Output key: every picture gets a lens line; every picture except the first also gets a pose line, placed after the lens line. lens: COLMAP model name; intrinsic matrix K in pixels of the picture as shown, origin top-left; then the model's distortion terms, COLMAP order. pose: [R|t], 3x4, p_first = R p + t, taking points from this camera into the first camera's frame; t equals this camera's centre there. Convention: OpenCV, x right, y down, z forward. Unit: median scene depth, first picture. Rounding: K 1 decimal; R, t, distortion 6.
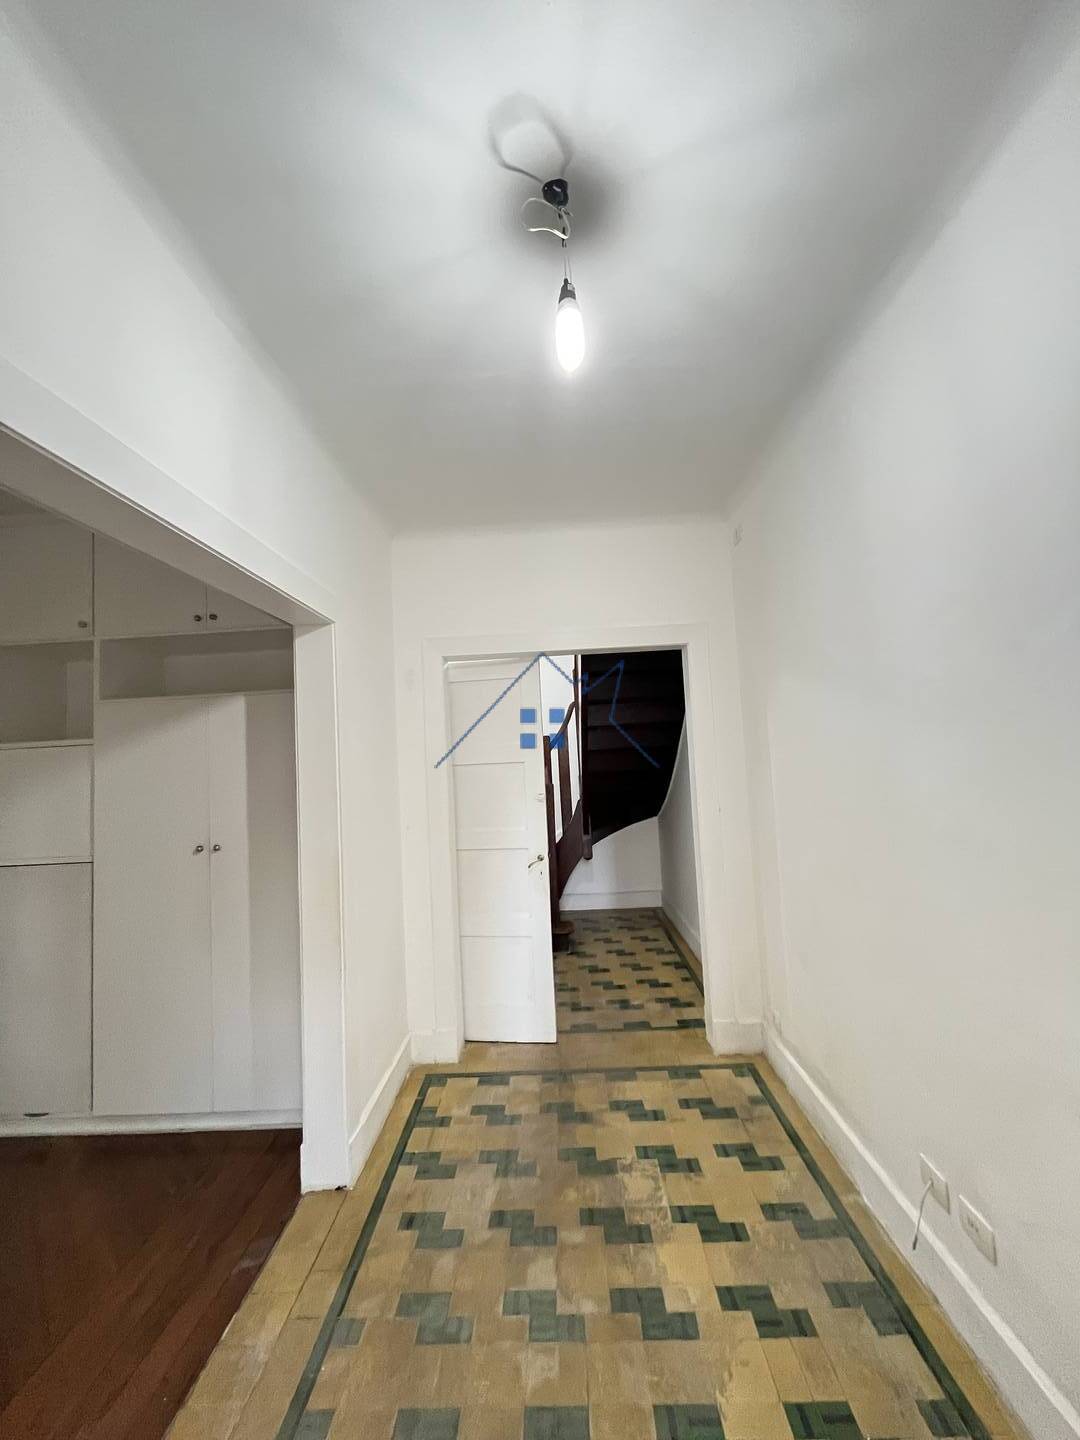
lens RADIAL K [[582.6, 0, 539.1], [0, 582.6, 720.5], [0, 0, 1]] dist [-0.001192, -0.000433]
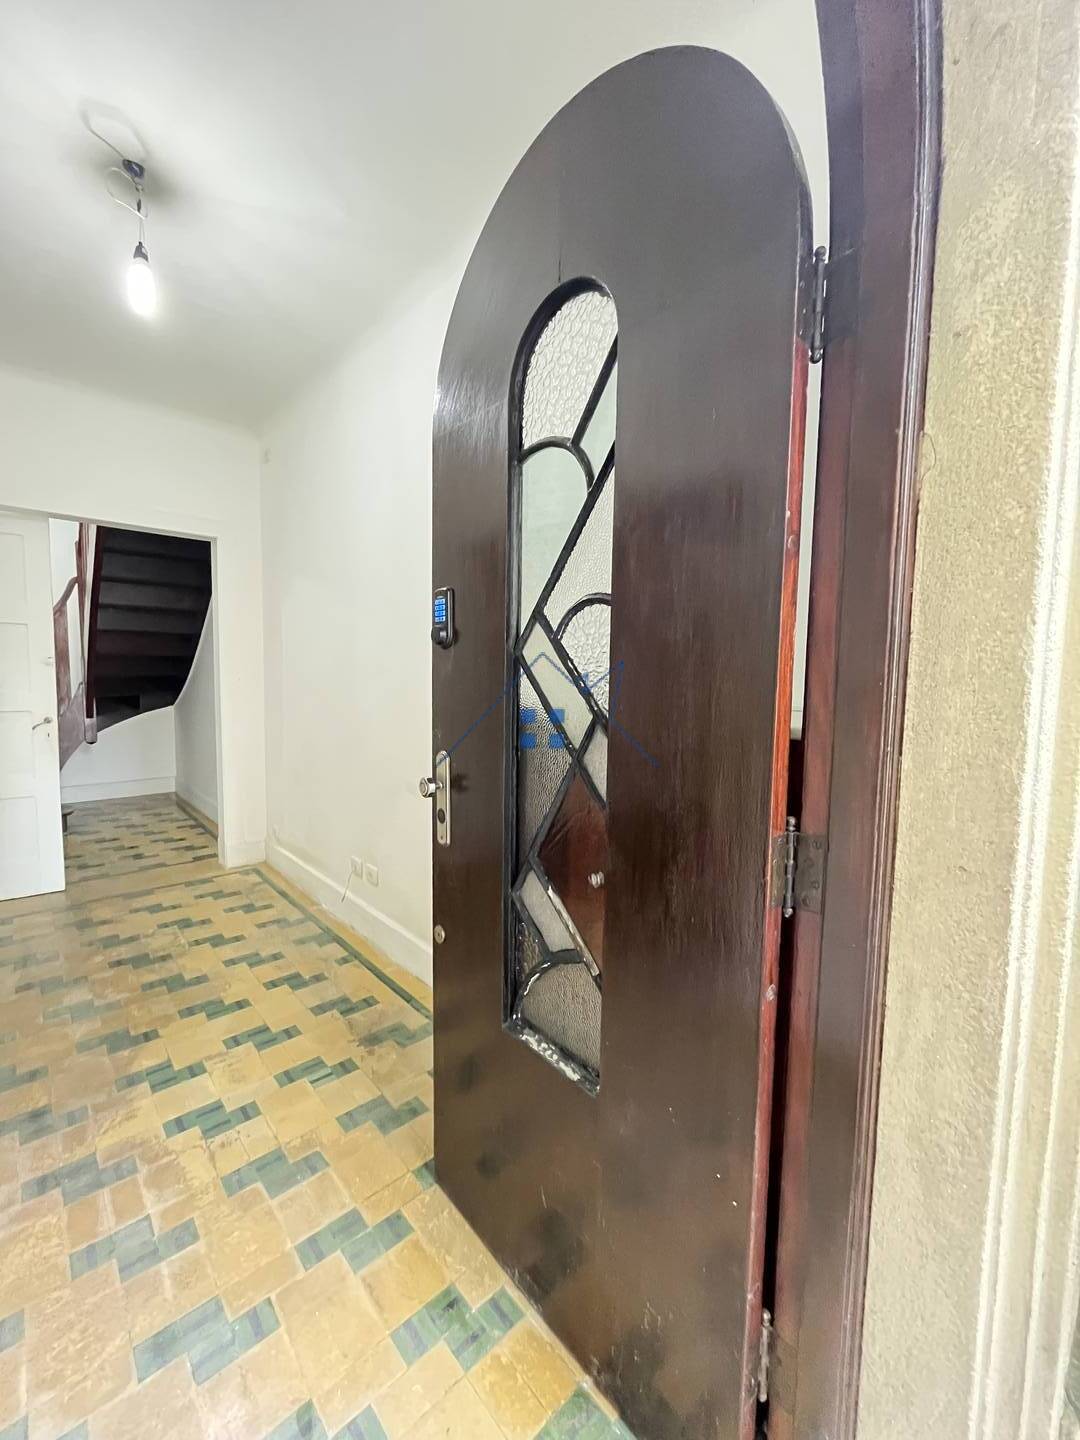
lens RADIAL K [[582.6, 0, 541.2], [0, 582.6, 719.2], [0, 0, 1]] dist [-0.001192, -0.000433]
pose [[0.713626, 0.007340, 0.700488, -0.114643], [-0.098617, 0.991040, 0.090082, 0.069537], [-0.693550, -0.133364, 0.707956, -0.383389]]
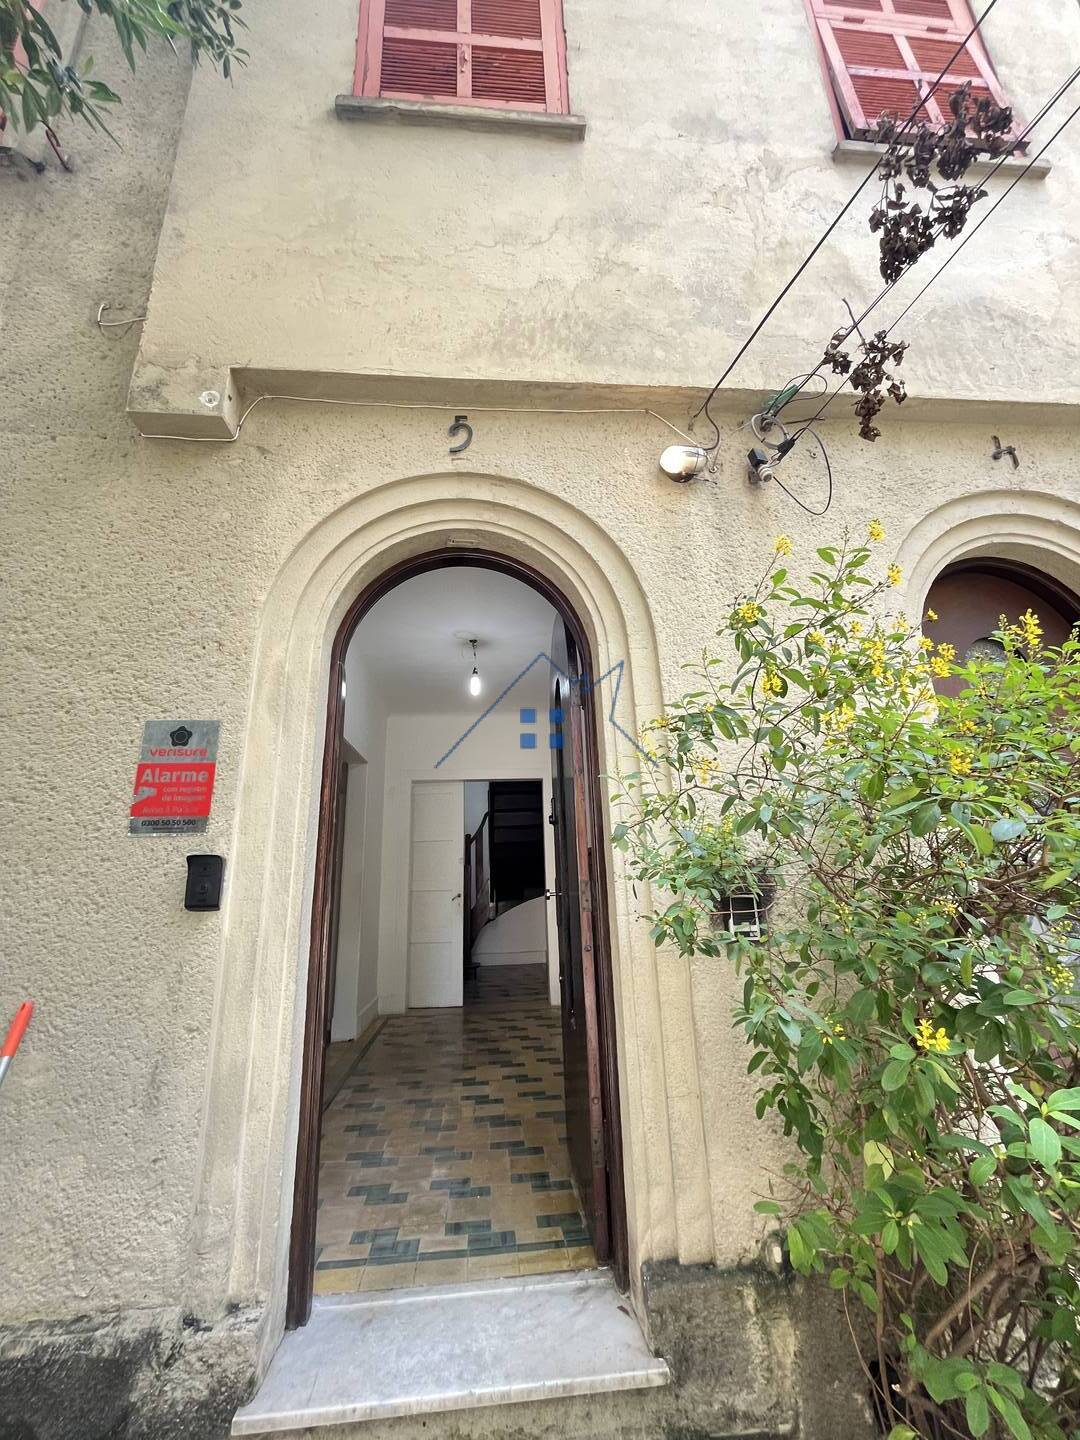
lens RADIAL K [[582.6, 0, 540.9], [0, 582.6, 715.3], [0, 0, 1]] dist [-0.001192, -0.000433]
pose [[0.992456, 0.047499, 0.113029, 0.027876], [-0.021885, 0.975731, -0.217877, 0.098632], [-0.120635, 0.213760, 0.969409, -1.050536]]
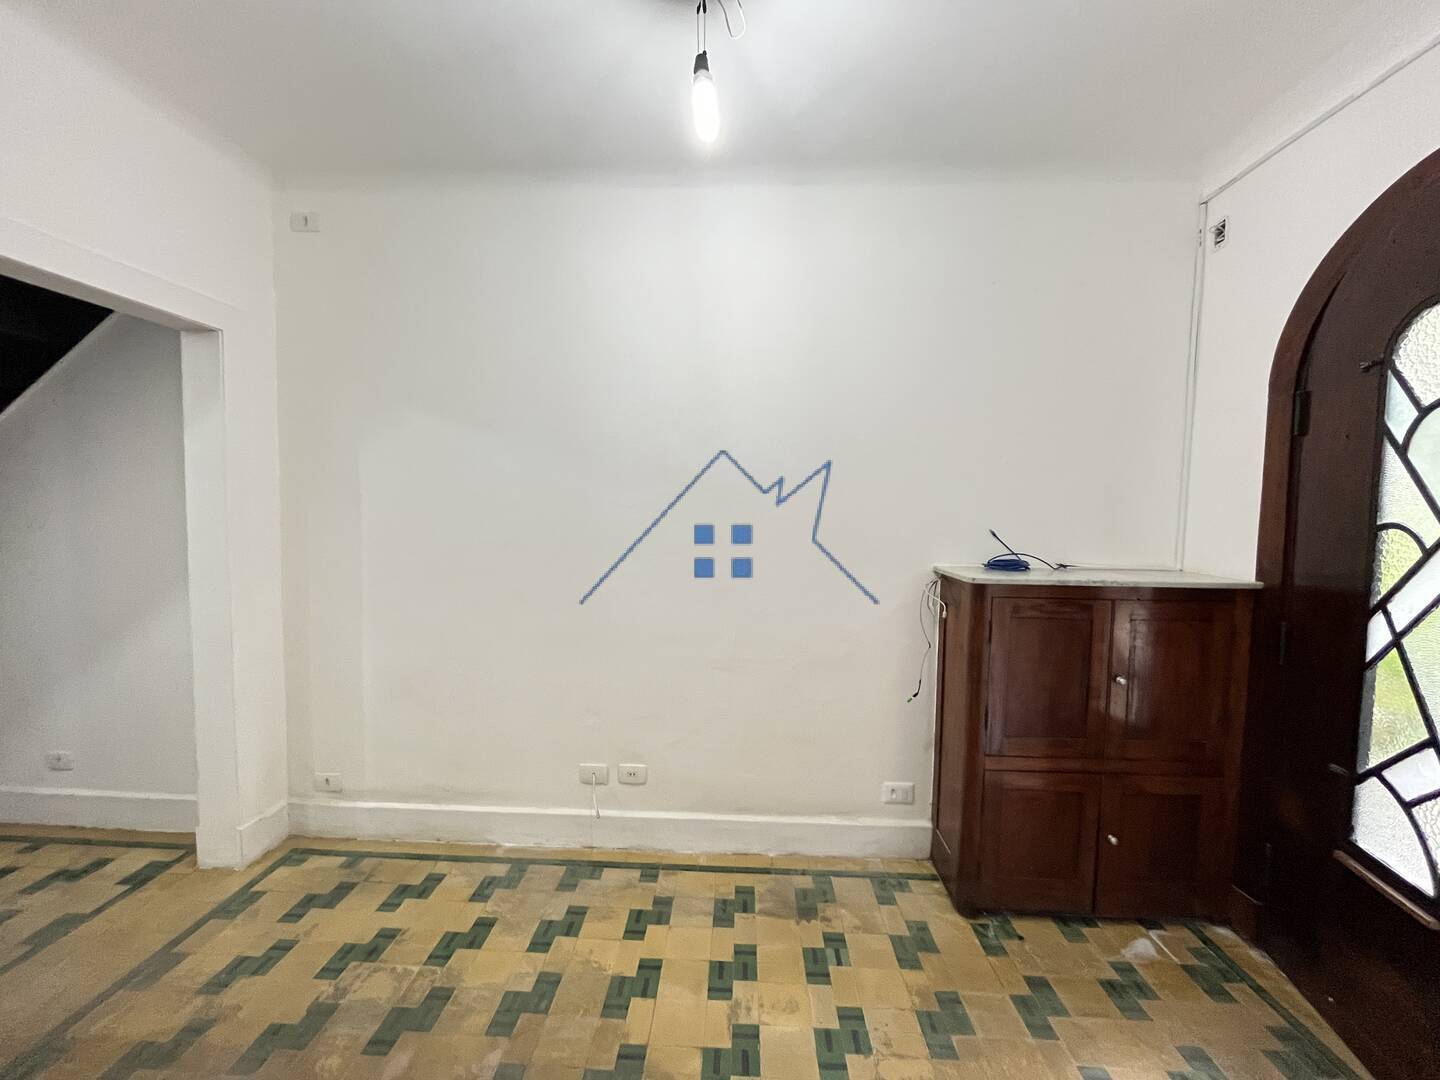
lens RADIAL K [[582.6, 0, 719.1], [0, 582.6, 540.0], [0, 0, 1]] dist [-0.001192, -0.000433]
pose [[0.007558, -0.003122, 0.999967, -0.526995], [-0.076990, 0.997025, 0.003695, 0.086119], [-0.997003, -0.077015, 0.007295, 0.428460]]
